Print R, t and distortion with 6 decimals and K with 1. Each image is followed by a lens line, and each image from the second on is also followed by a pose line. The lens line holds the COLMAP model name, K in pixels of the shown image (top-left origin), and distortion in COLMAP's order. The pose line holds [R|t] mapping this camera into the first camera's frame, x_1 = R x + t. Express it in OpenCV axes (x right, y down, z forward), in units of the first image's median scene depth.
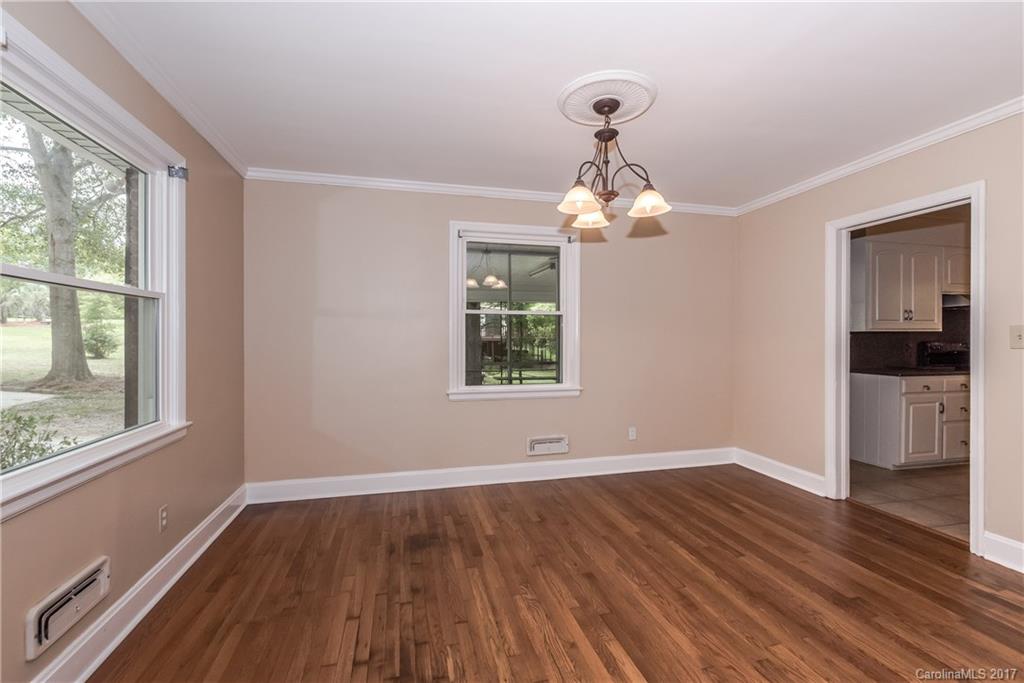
lens RADIAL K [[447.5, 0, 516.2], [0, 447.5, 336.1], [0, 0, 1]] dist [-0.001226, -0.000179]
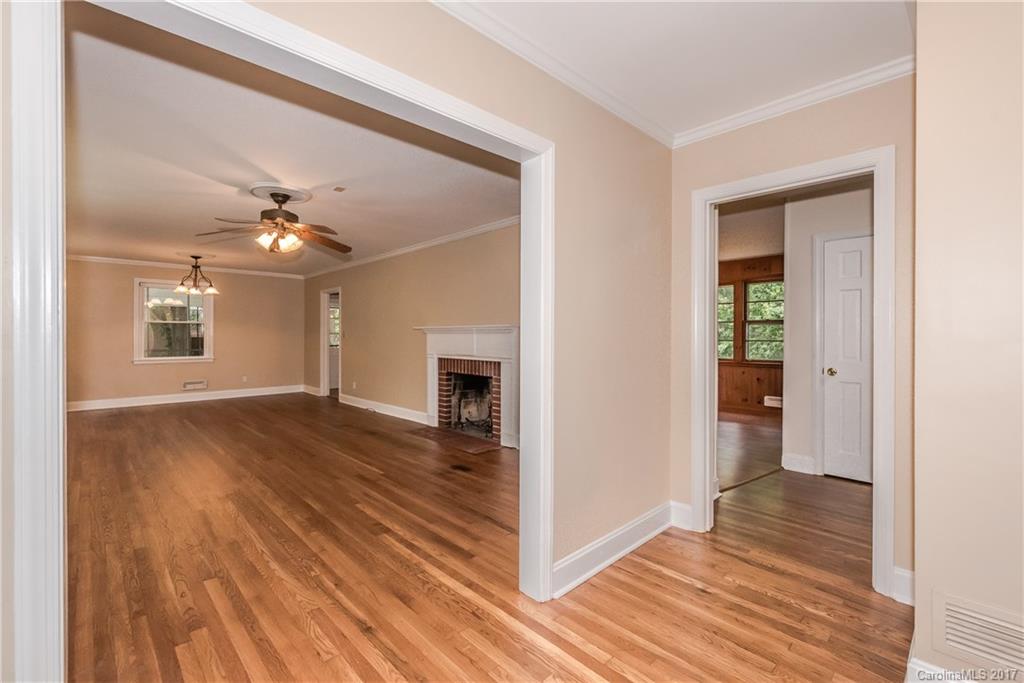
lens RADIAL K [[447.5, 0, 516.2], [0, 447.5, 336.1], [0, 0, 1]] dist [-0.001226, -0.000179]
pose [[0.869410, -0.000016, 0.494091, 0.371336], [-0.002425, 0.999988, 0.004300, -0.001075], [-0.494085, -0.004937, 0.869399, -1.694796]]
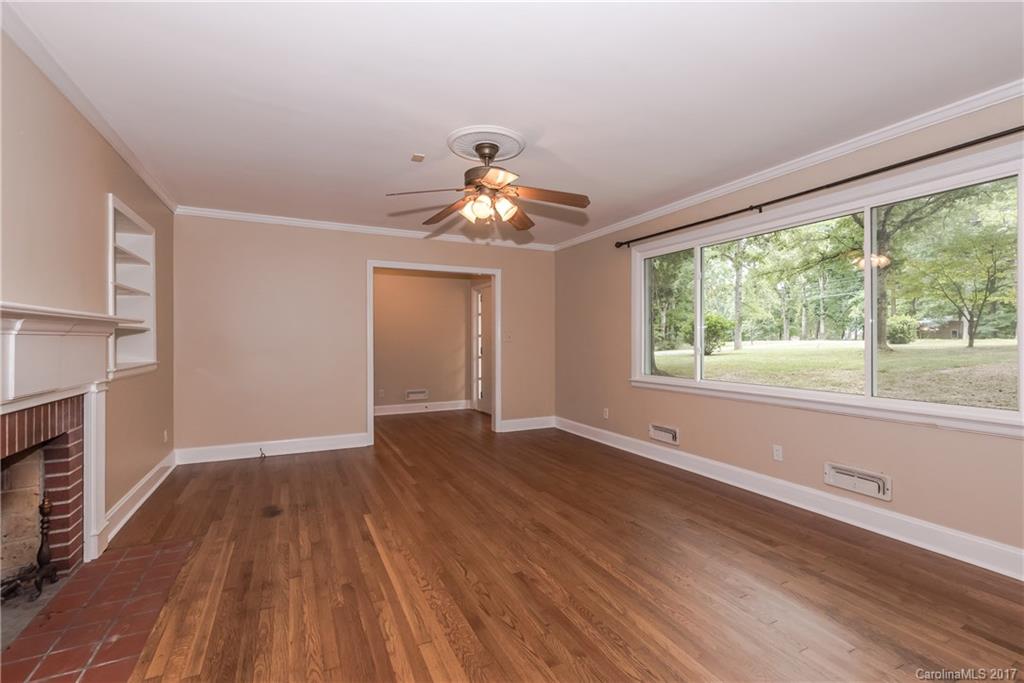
lens RADIAL K [[449.3, 0, 509.8], [0, 449.3, 338.0], [0, 0, 1]] dist [-0.000217, -0.000062]
pose [[-0.979450, 0.003634, -0.201654, 0.530645], [0.004290, 0.999987, -0.002817, 0.008501], [0.201641, -0.003624, -0.979453, 0.297471]]
